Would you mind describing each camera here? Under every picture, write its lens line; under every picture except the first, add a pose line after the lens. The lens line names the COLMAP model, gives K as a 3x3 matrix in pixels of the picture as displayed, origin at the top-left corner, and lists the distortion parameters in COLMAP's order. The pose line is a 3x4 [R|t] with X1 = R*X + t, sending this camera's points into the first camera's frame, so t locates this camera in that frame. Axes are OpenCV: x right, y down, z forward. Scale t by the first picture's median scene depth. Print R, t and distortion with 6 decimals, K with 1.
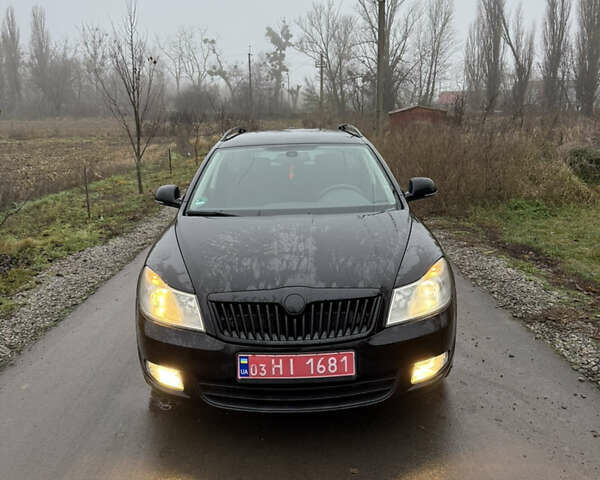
lens RADIAL K [[511.8, 0, 300.0], [0, 511.8, 240.0], [0, 0, 1]] dist [0.100524, -0.048227]
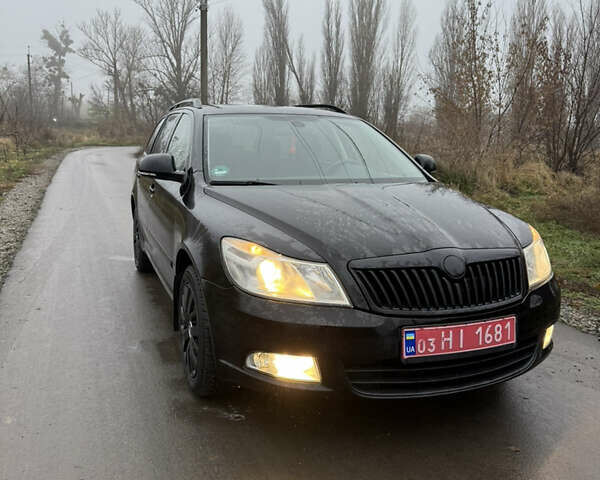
lens RADIAL K [[511.8, 0, 300.0], [0, 511.8, 240.0], [0, 0, 1]] dist [0.100524, -0.048227]
pose [[0.941016, -0.025629, 0.337390, -0.550545], [0.033447, 0.999289, -0.017378, 0.087252], [-0.336705, 0.027638, 0.941204, 0.270112]]
